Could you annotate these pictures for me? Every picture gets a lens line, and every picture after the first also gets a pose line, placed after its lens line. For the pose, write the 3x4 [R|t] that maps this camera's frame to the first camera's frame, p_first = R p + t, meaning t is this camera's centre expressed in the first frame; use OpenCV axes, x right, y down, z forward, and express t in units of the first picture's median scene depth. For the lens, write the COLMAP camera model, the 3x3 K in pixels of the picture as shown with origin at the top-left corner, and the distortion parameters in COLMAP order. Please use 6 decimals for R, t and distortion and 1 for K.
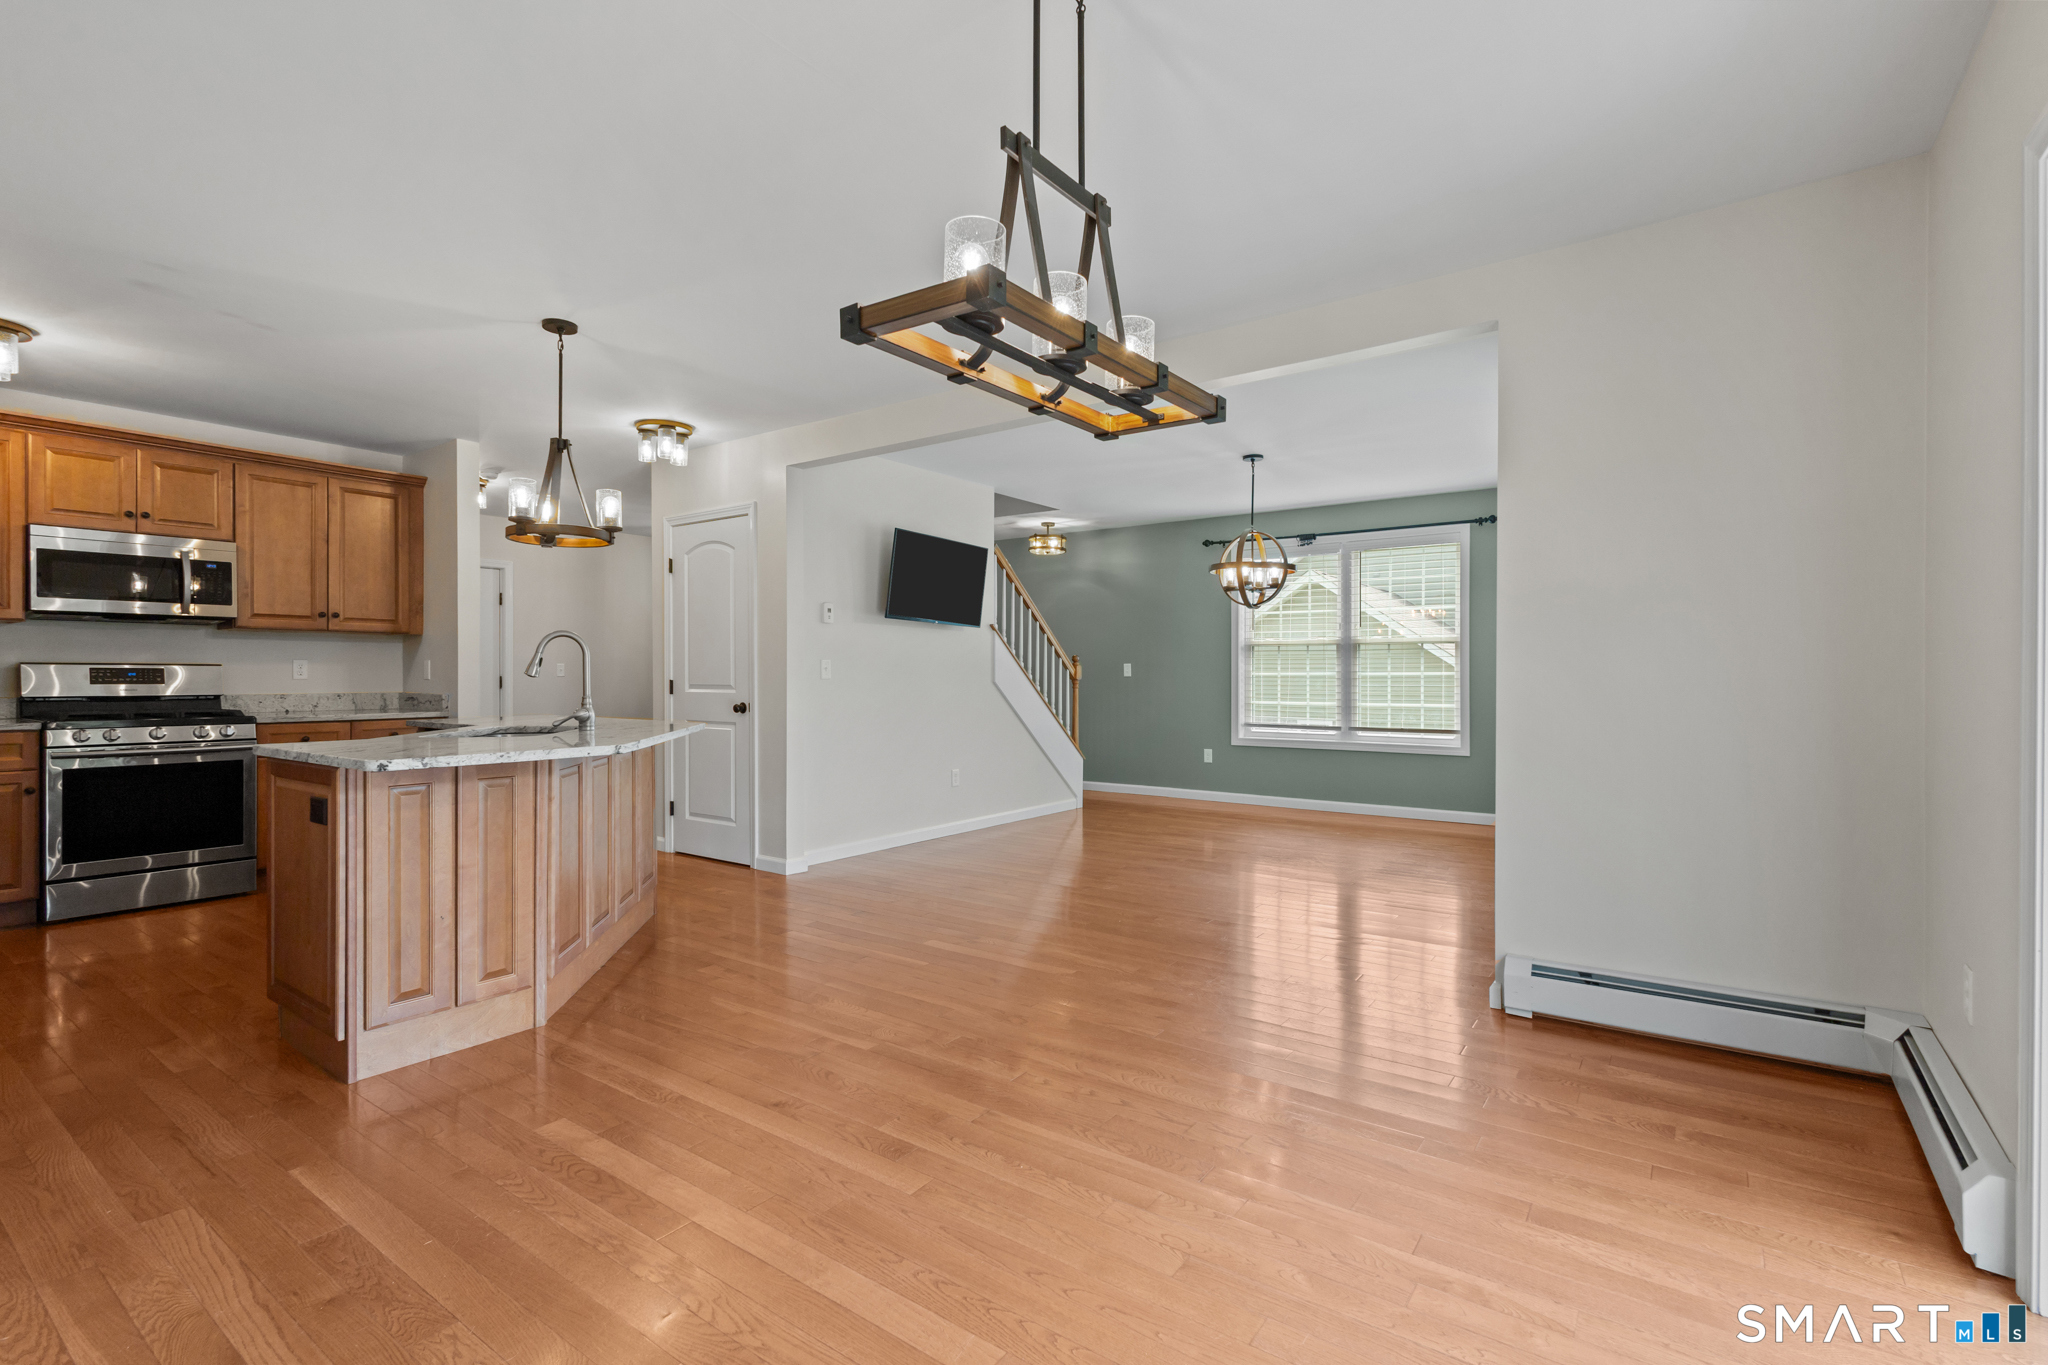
lens RADIAL K [[939.6, 0, 1018.7], [0, 939.6, 672.9], [0, 0, 1]] dist [0.006271, -0.001896]
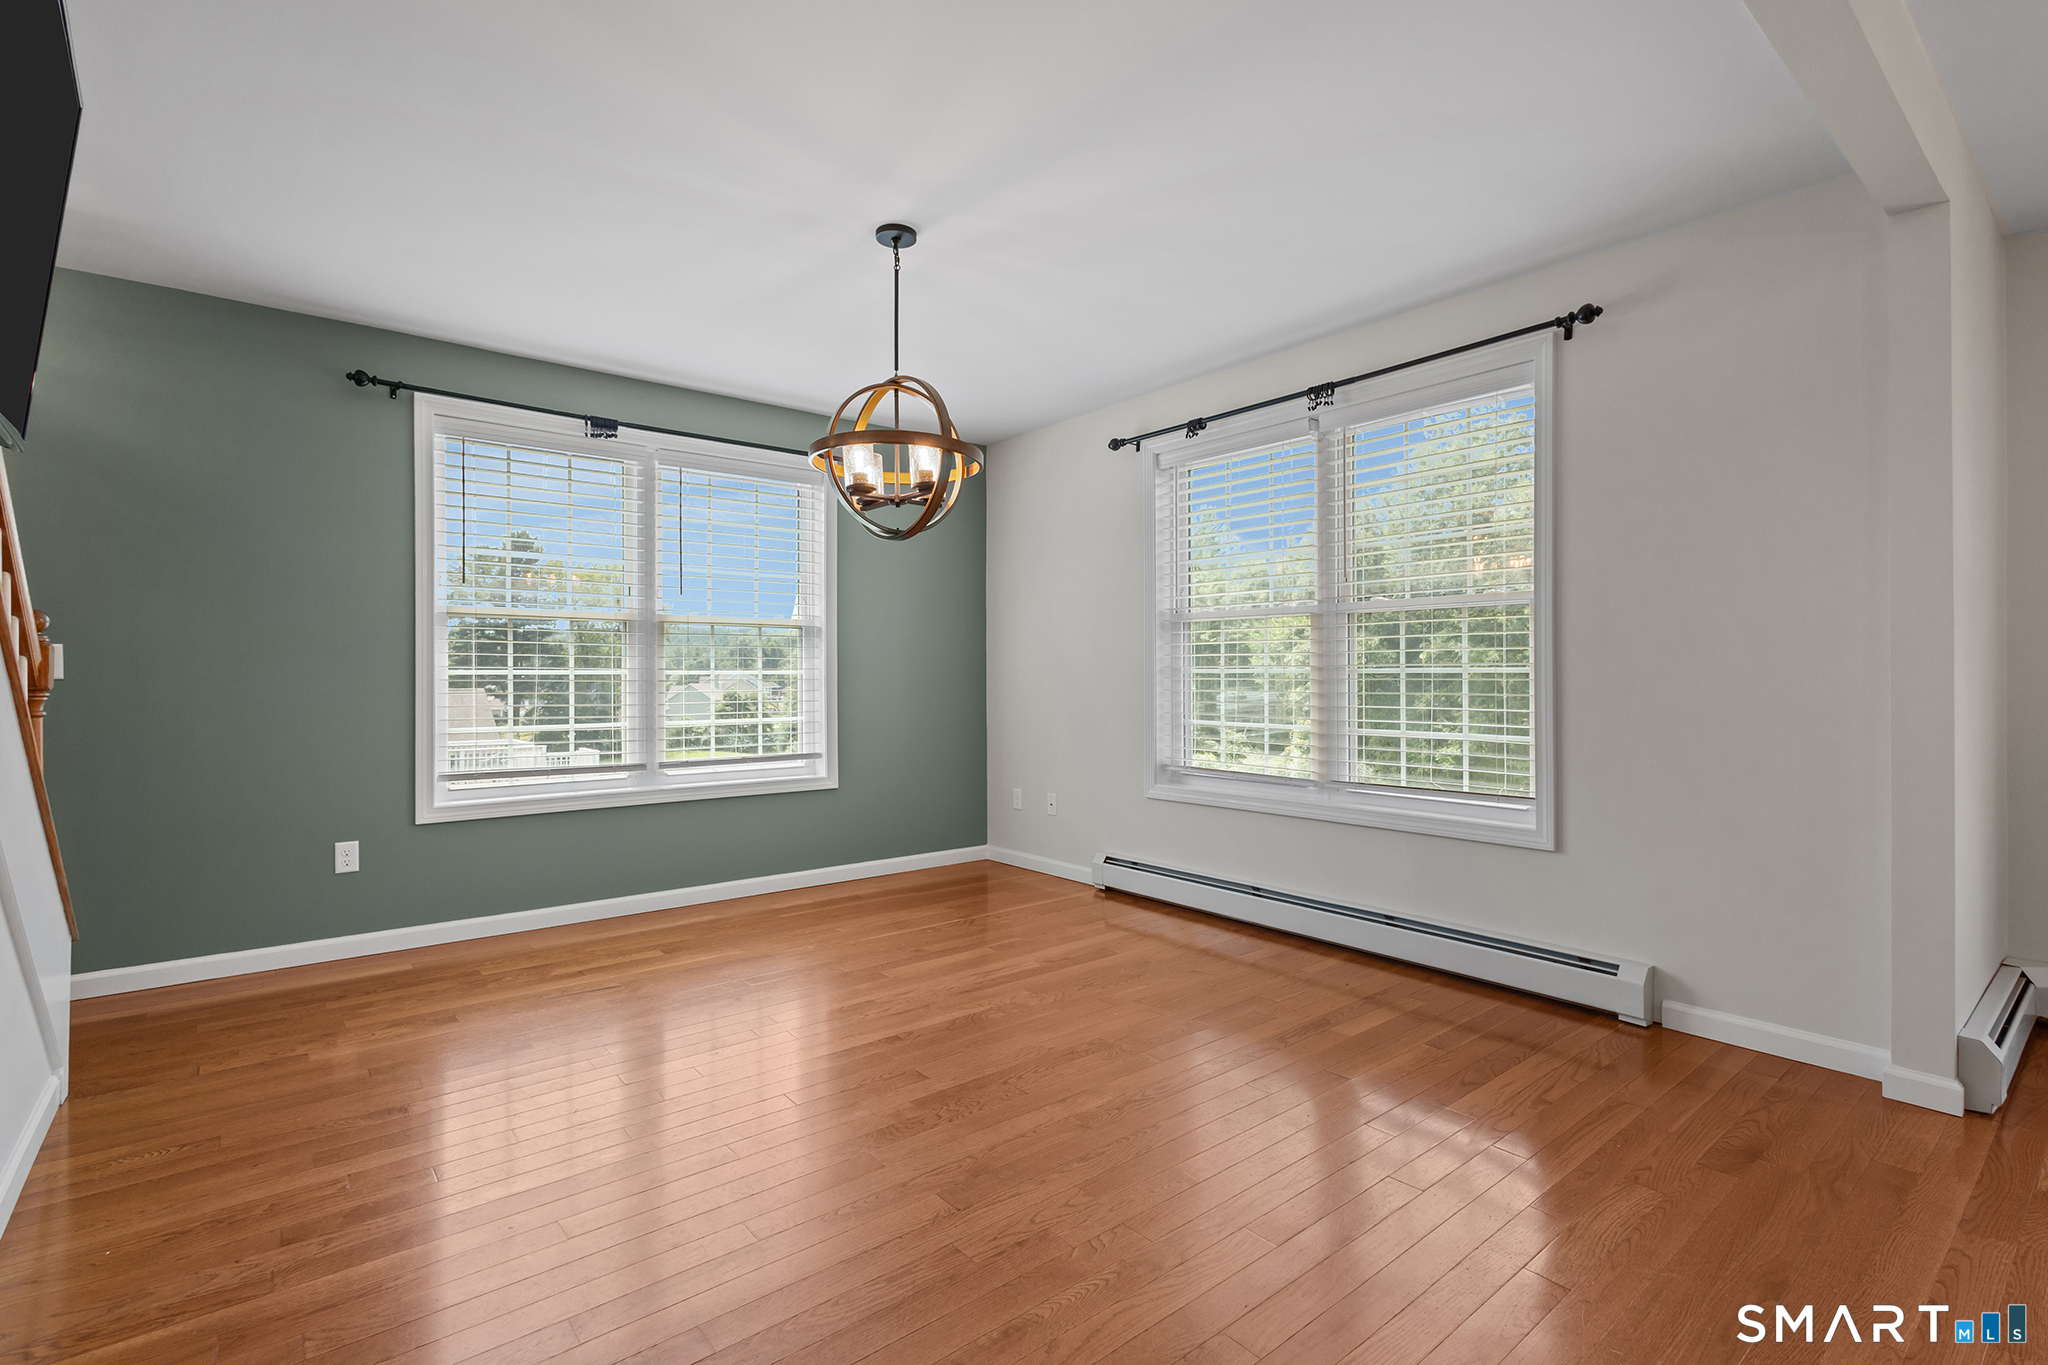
lens RADIAL K [[939.6, 0, 1033.1], [0, 939.6, 682.3], [0, 0, 1]] dist [0.006271, -0.001896]
pose [[0.243881, -0.008612, 0.969767, -0.164890], [-0.000734, 0.999959, 0.009064, 0.001281], [-0.969805, -0.002923, 0.243865, 0.621825]]
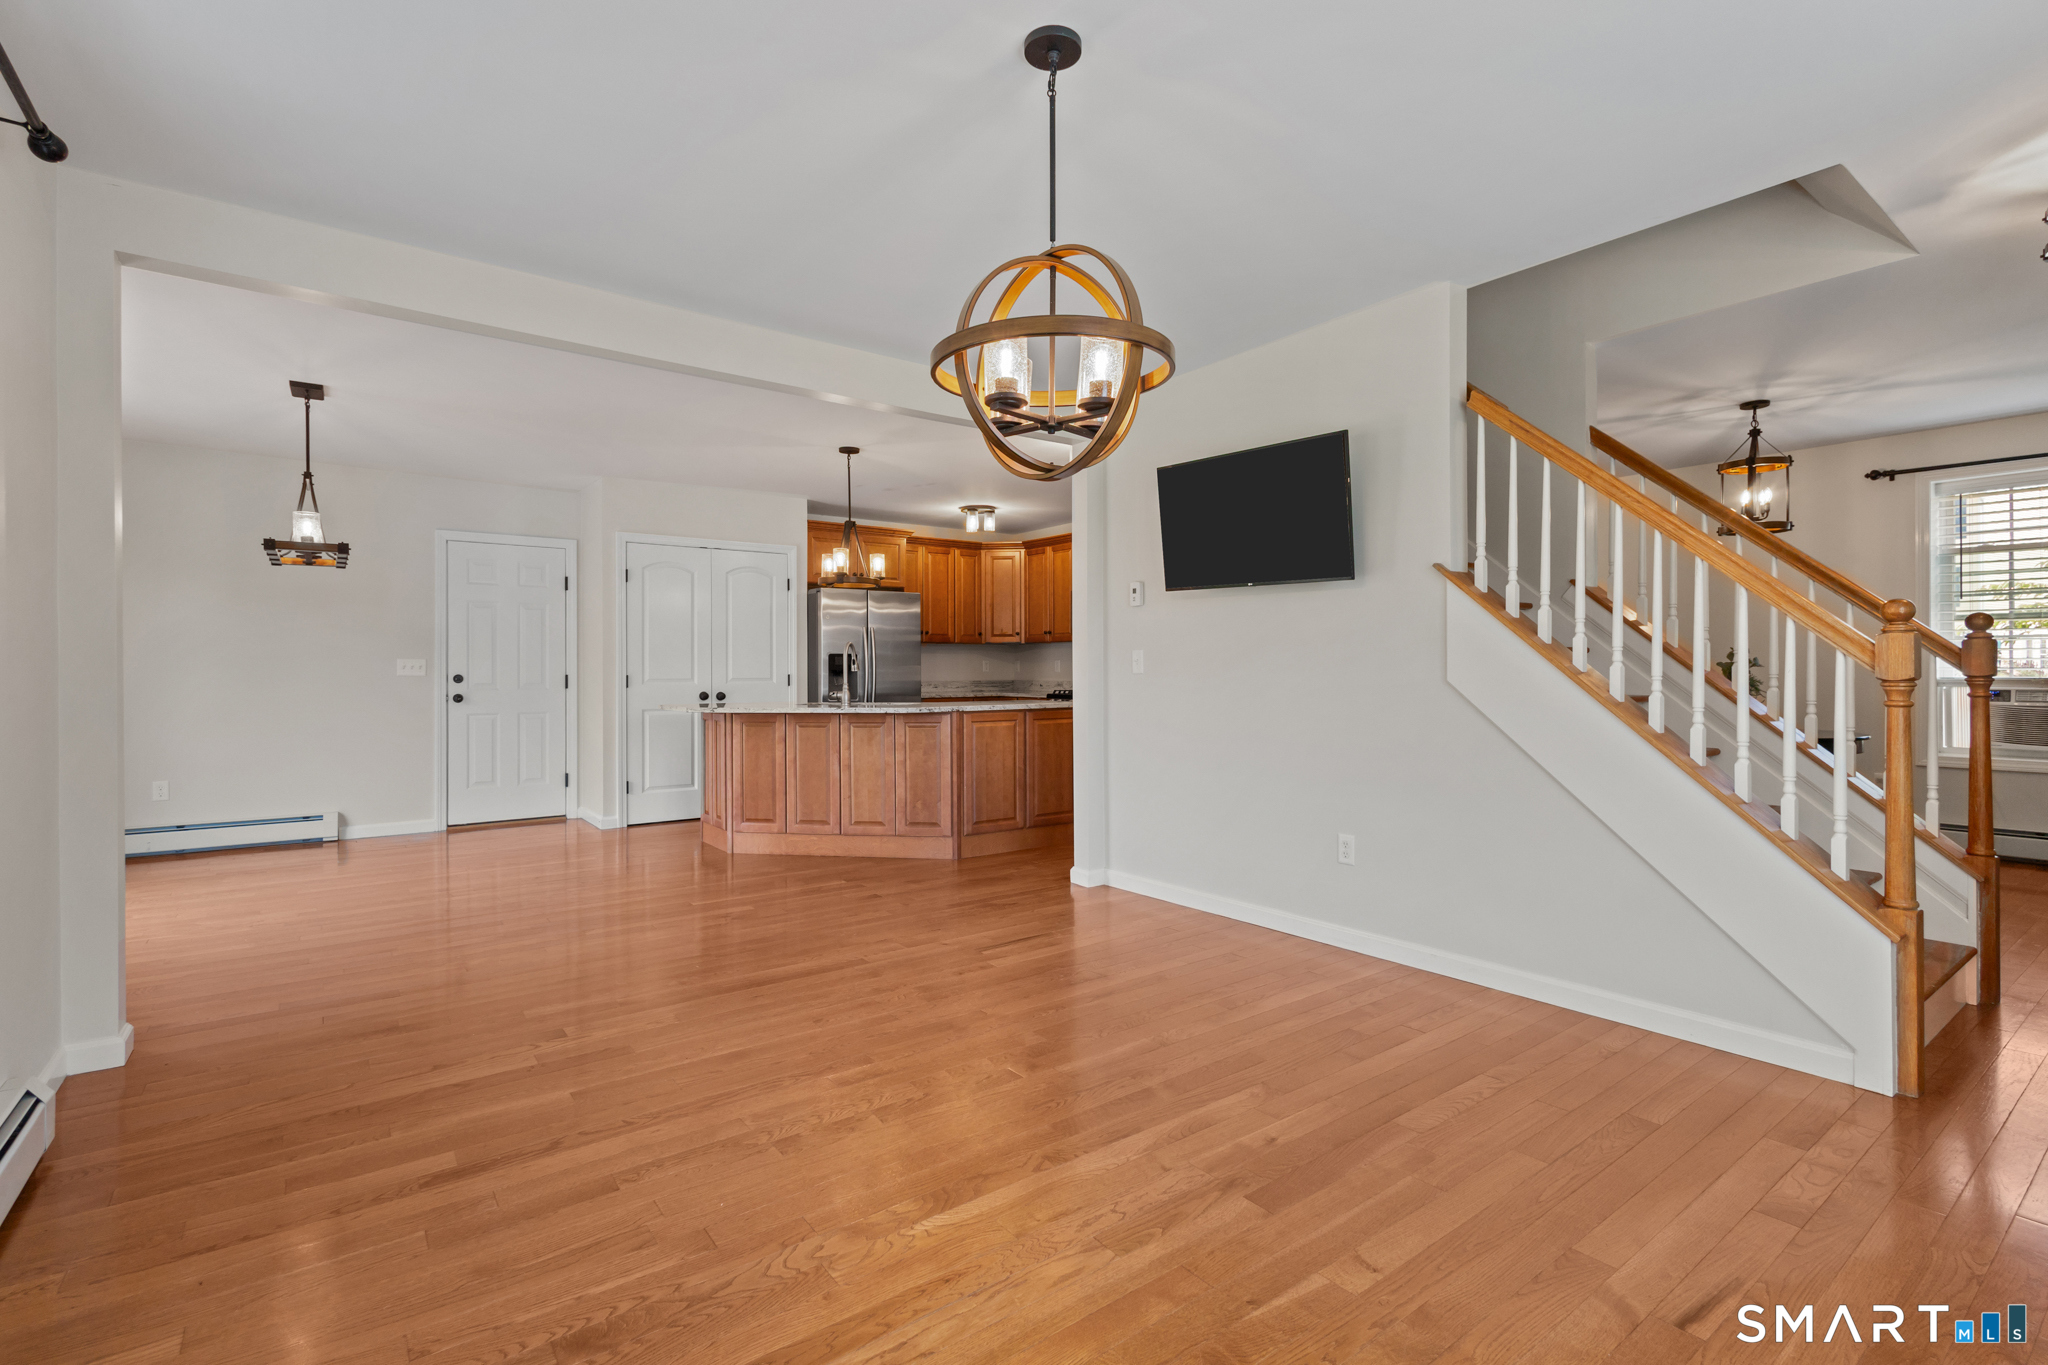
lens RADIAL K [[939.6, 0, 1033.1], [0, 939.6, 678.7], [0, 0, 1]] dist [0.006271, -0.001896]
pose [[-0.290072, 0.007806, -0.956973, 0.452211], [0.006627, 0.999959, 0.006148, 0.003329], [0.956982, -0.004559, -0.290112, 0.841547]]
